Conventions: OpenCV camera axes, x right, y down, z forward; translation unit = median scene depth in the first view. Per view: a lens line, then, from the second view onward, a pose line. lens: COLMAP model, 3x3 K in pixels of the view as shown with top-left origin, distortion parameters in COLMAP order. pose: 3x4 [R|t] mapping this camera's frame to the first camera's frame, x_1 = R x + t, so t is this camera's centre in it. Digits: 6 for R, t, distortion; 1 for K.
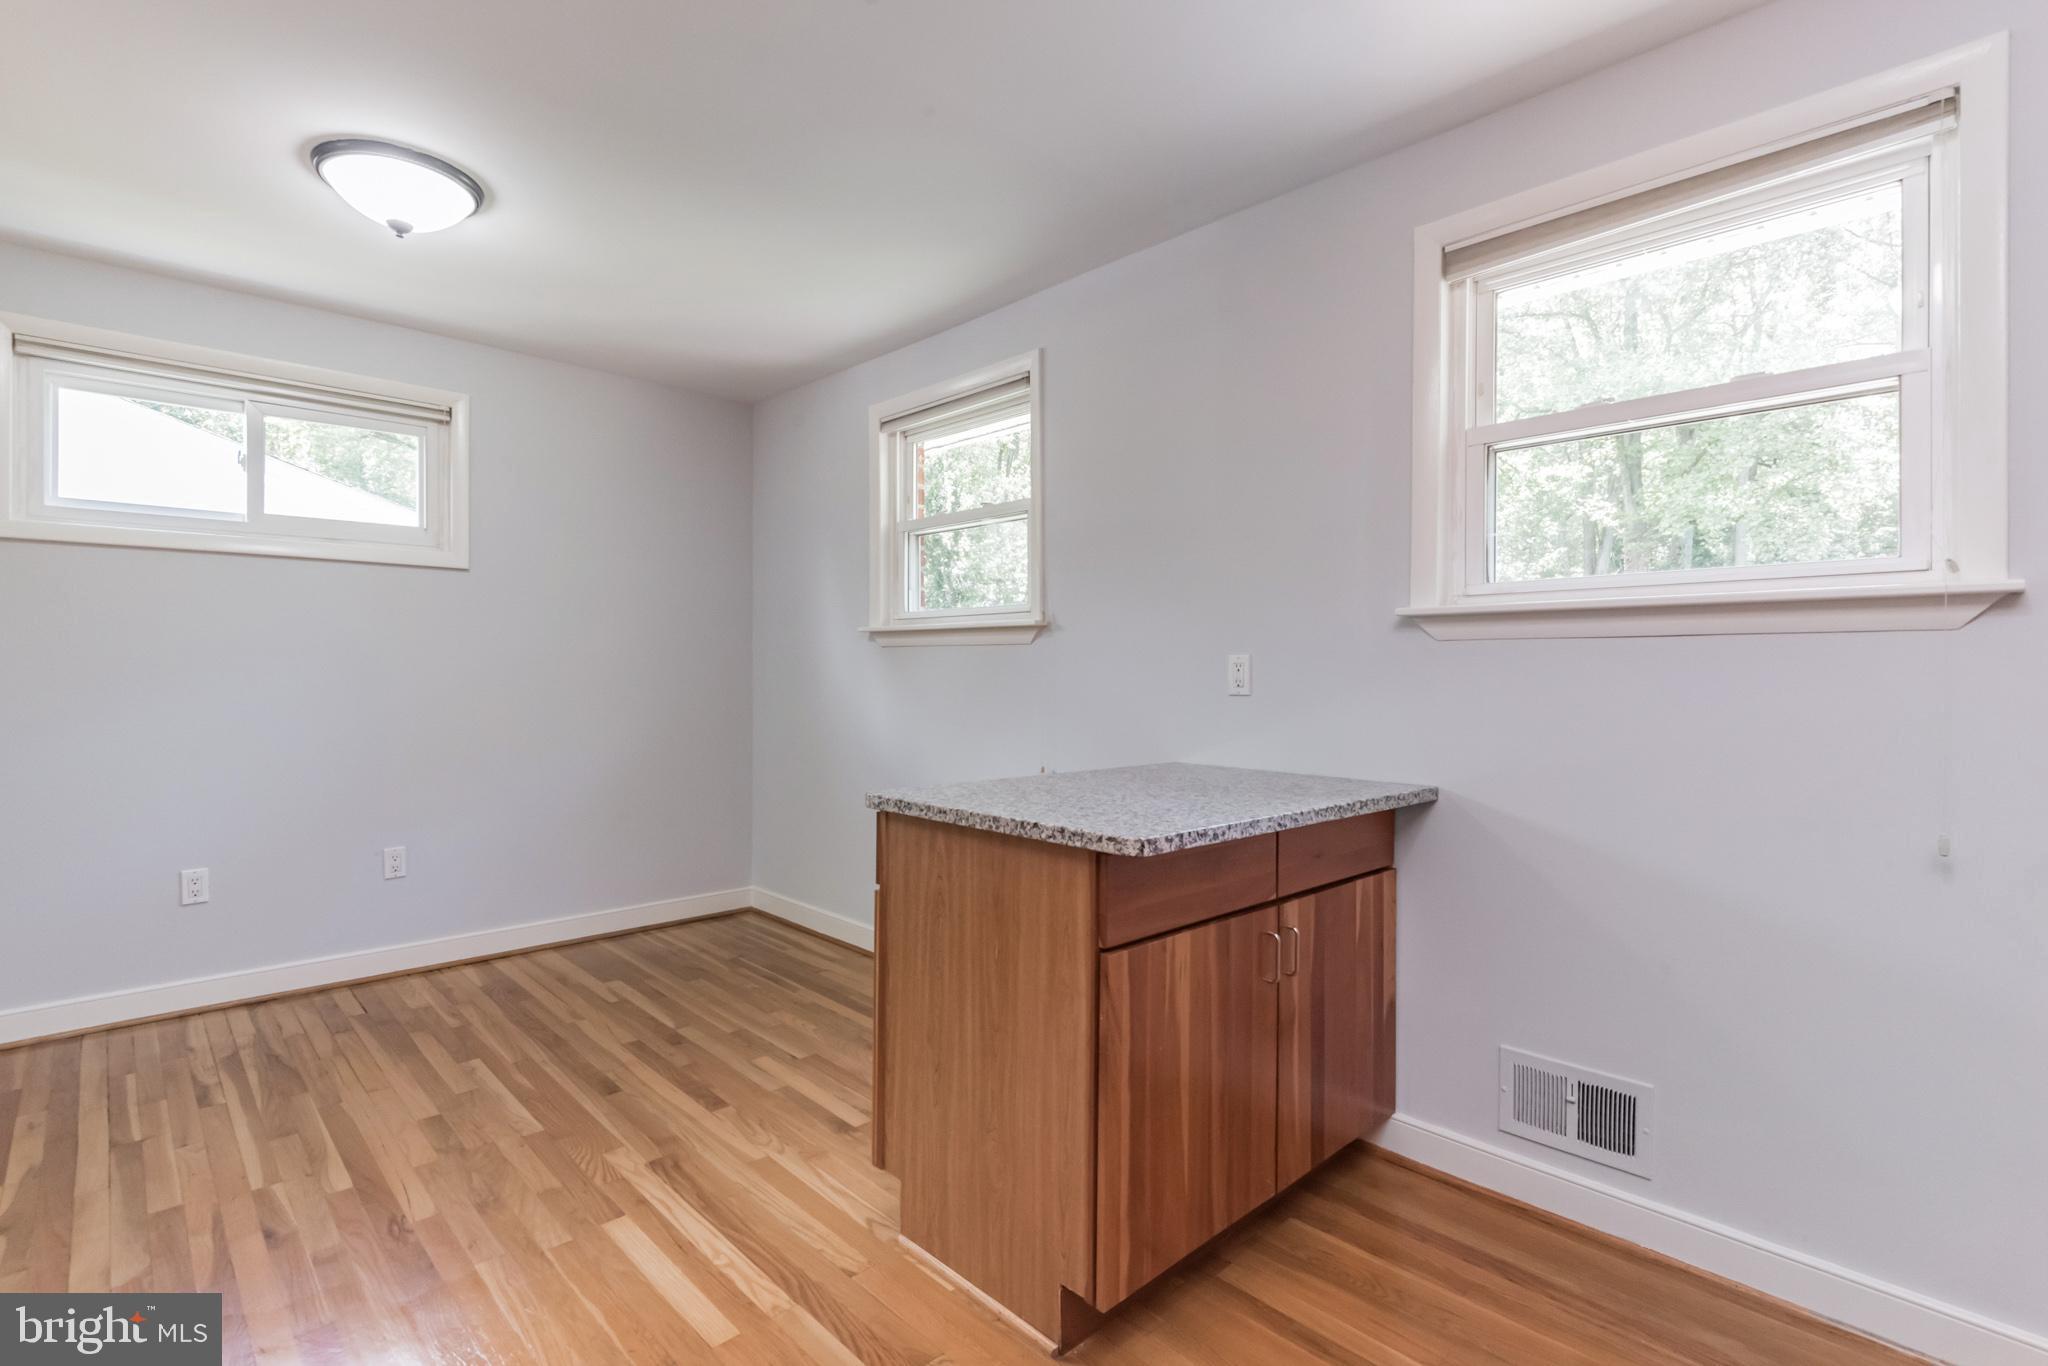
lens RADIAL K [[987.3, 0, 997.7], [0, 987.3, 669.6], [0, 0, 1]] dist [0.010955, -0.008522]
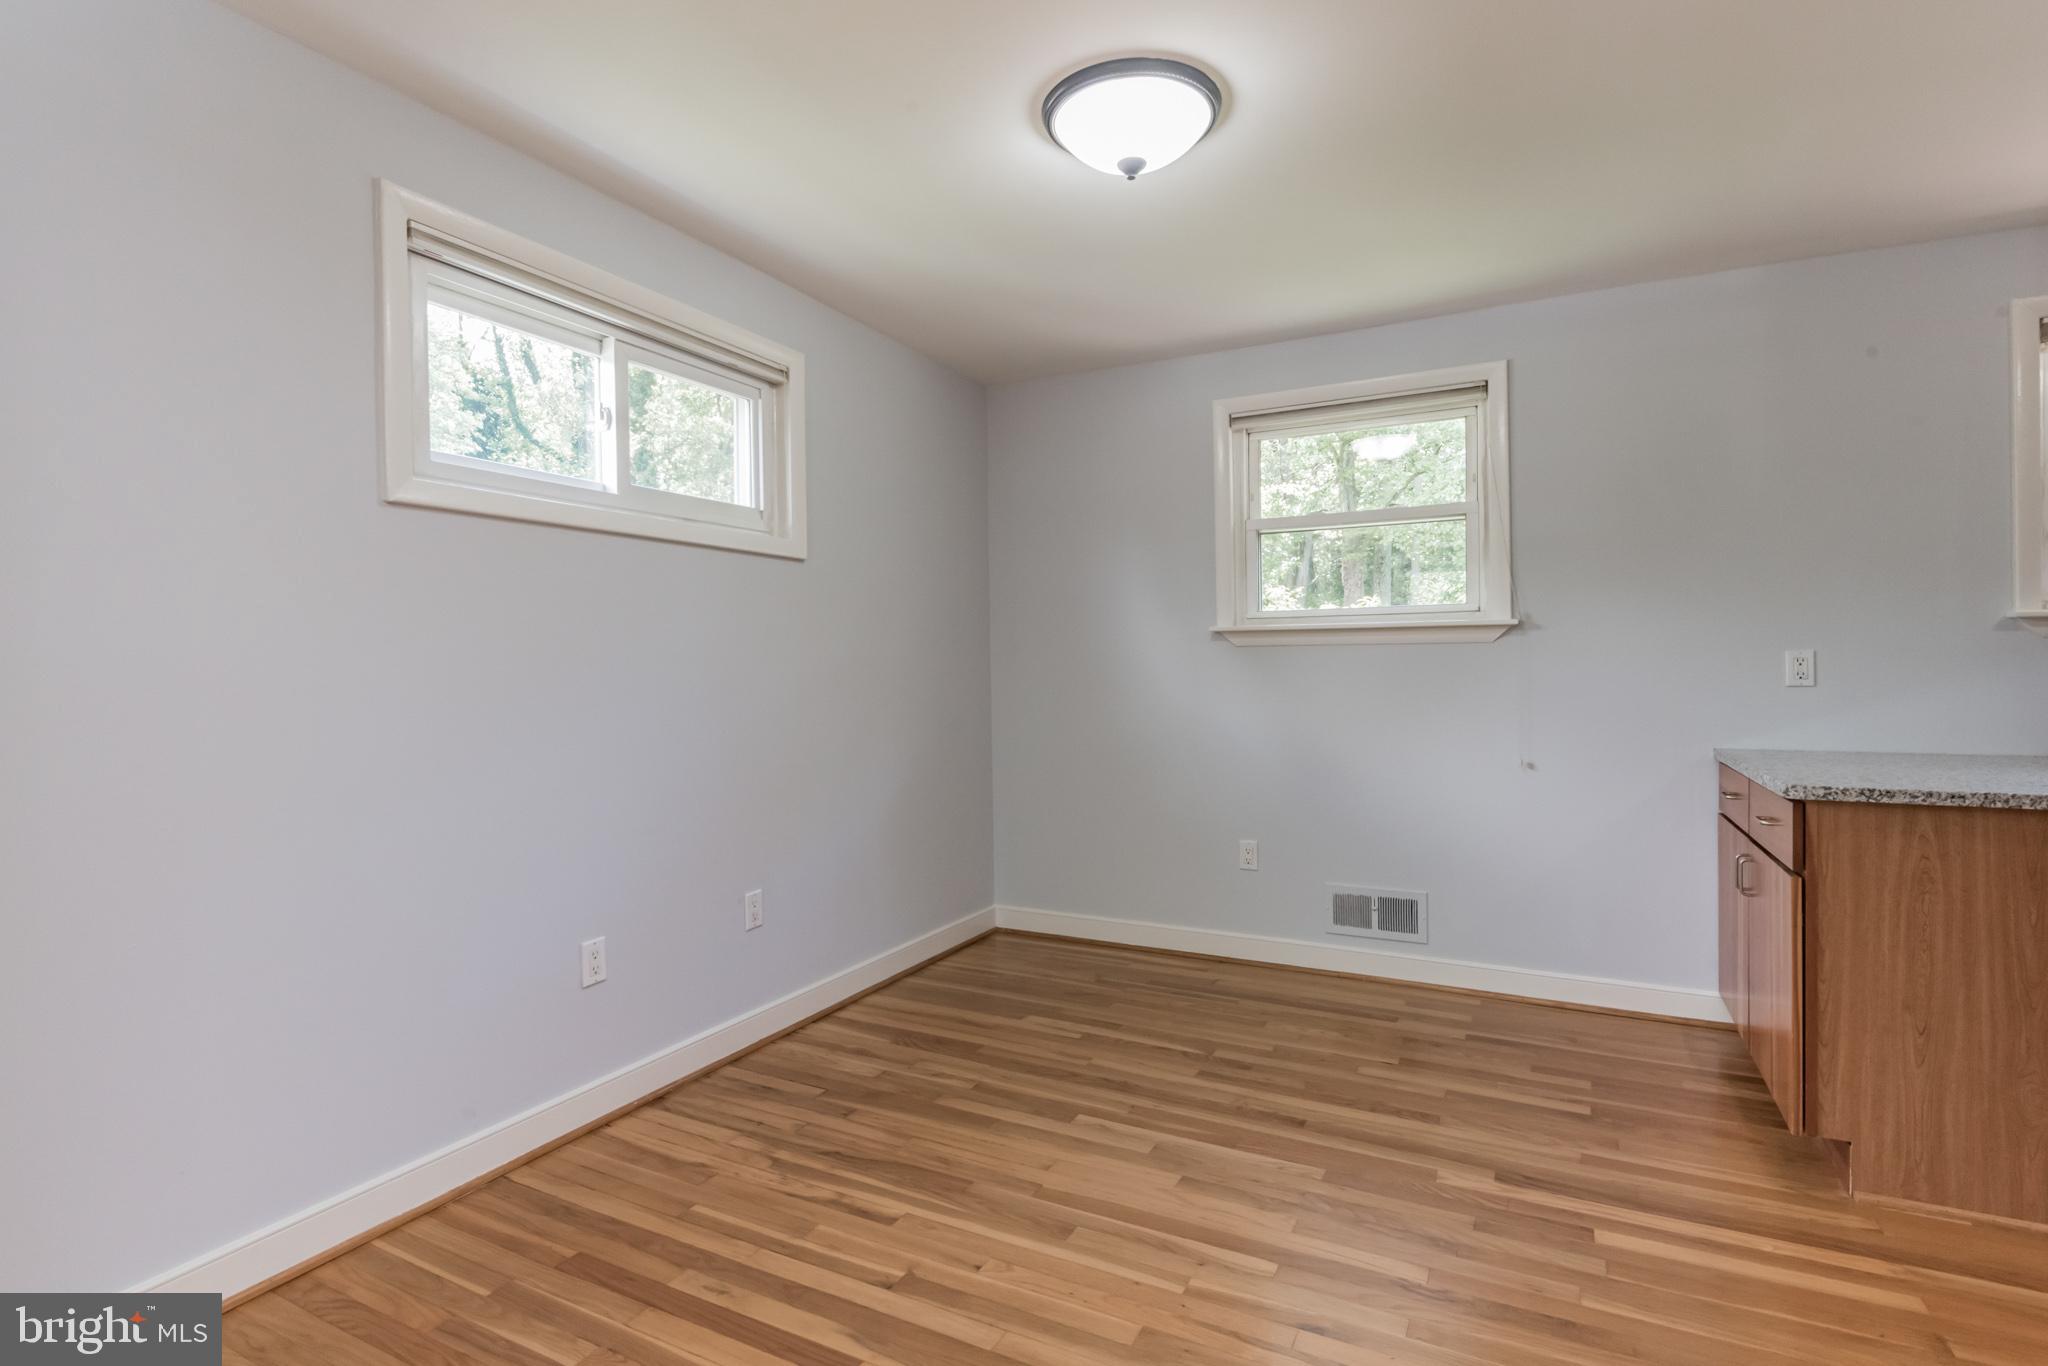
lens RADIAL K [[987.3, 0, 993.4], [0, 987.3, 682.8], [0, 0, 1]] dist [0.010955, -0.008522]
pose [[0.946969, -0.020222, 0.320689, -0.814552], [0.015647, 0.999736, 0.016836, -0.009613], [-0.320945, -0.010926, 0.947035, 0.177033]]
